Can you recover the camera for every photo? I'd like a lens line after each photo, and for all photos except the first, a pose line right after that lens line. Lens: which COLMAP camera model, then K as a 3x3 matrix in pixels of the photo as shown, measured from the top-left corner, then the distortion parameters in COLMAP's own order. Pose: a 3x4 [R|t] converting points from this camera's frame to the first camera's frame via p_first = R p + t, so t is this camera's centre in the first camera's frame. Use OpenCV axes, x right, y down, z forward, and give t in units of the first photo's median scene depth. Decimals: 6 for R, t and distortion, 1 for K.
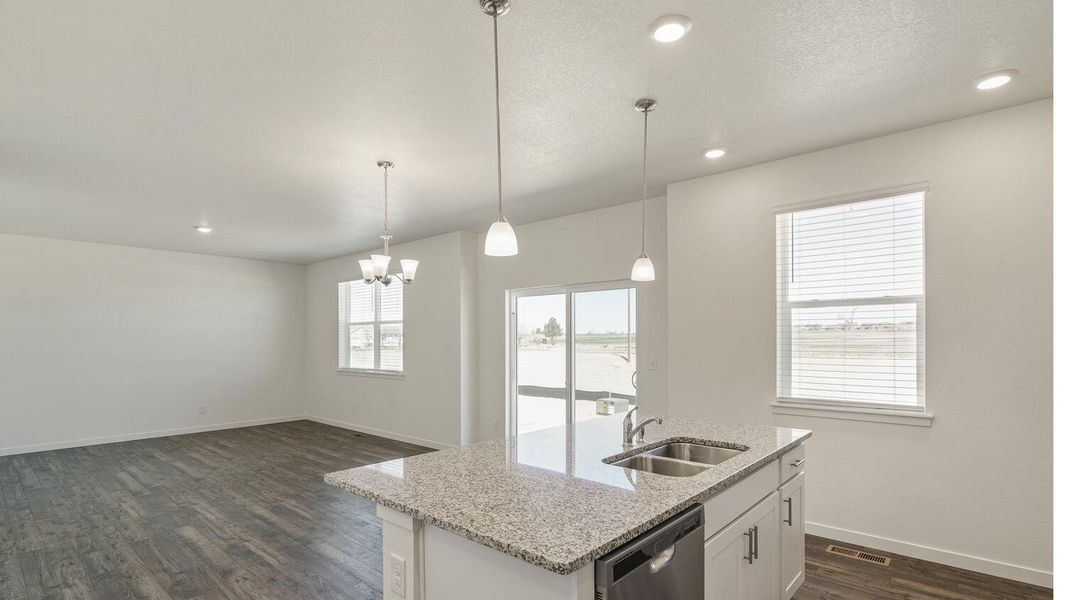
lens RADIAL K [[505.1, 0, 521.8], [0, 505.1, 338.3], [0, 0, 1]] dist [-0.010931, 0.004039]
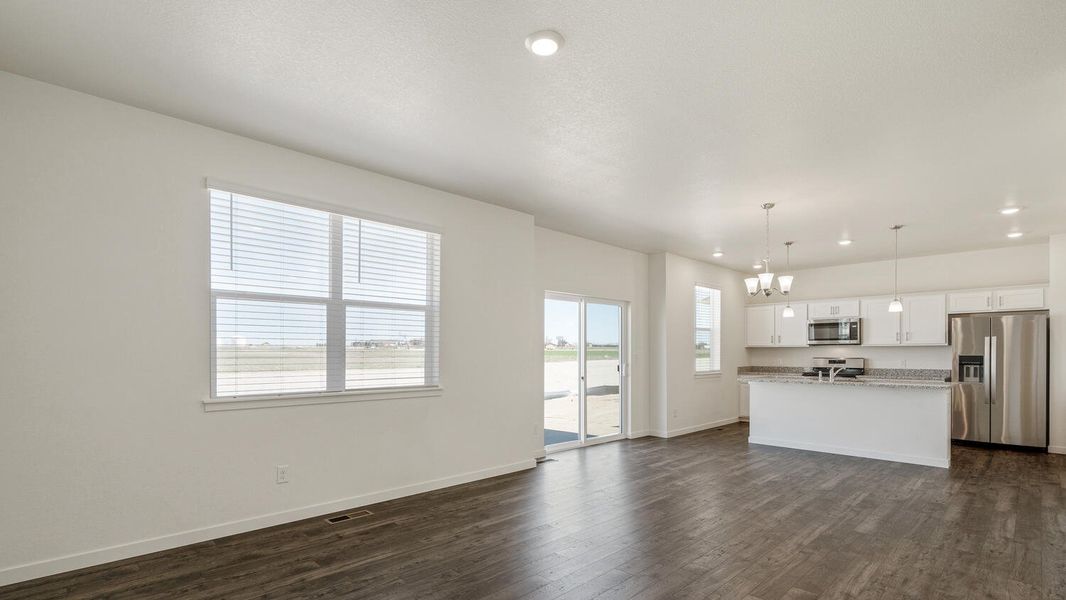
lens RADIAL K [[505.1, 0, 522.7], [0, 505.1, 350.2], [0, 0, 1]] dist [-0.010931, 0.004039]
pose [[0.066367, 0.011175, 0.997733, -1.121013], [-0.004203, 0.999932, -0.010920, 0.037490], [-0.997786, -0.003468, 0.066410, 1.067625]]
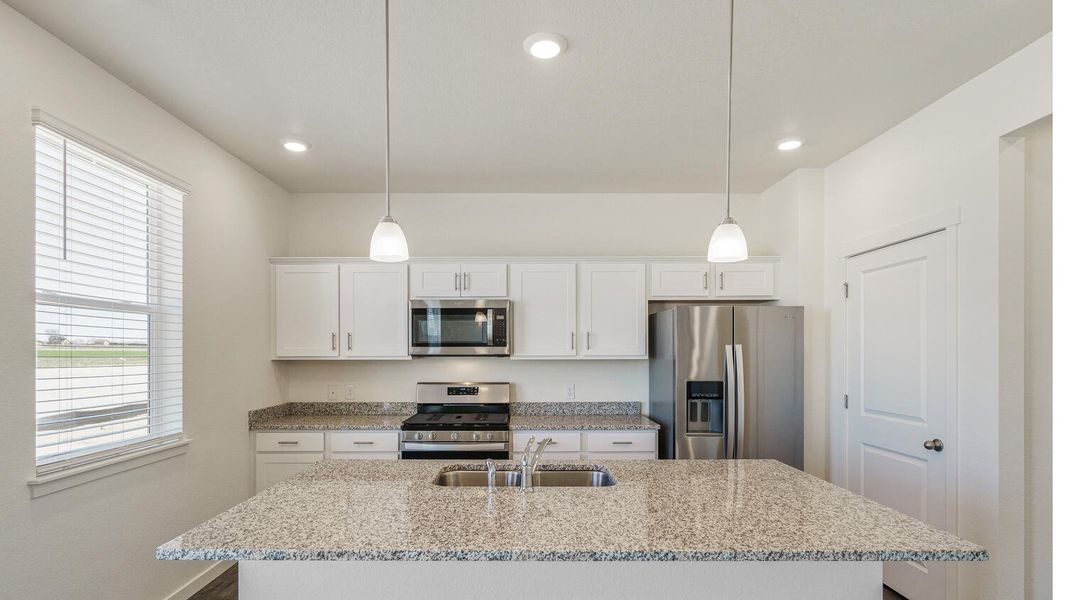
lens RADIAL K [[505.1, 0, 520.1], [0, 505.1, 354.0], [0, 0, 1]] dist [-0.010931, 0.004039]
pose [[-0.673231, 0.005608, 0.739411, -0.154549], [0.004308, 0.999984, -0.003661, 0.001252], [-0.739420, 0.000721, -0.673245, 0.660195]]
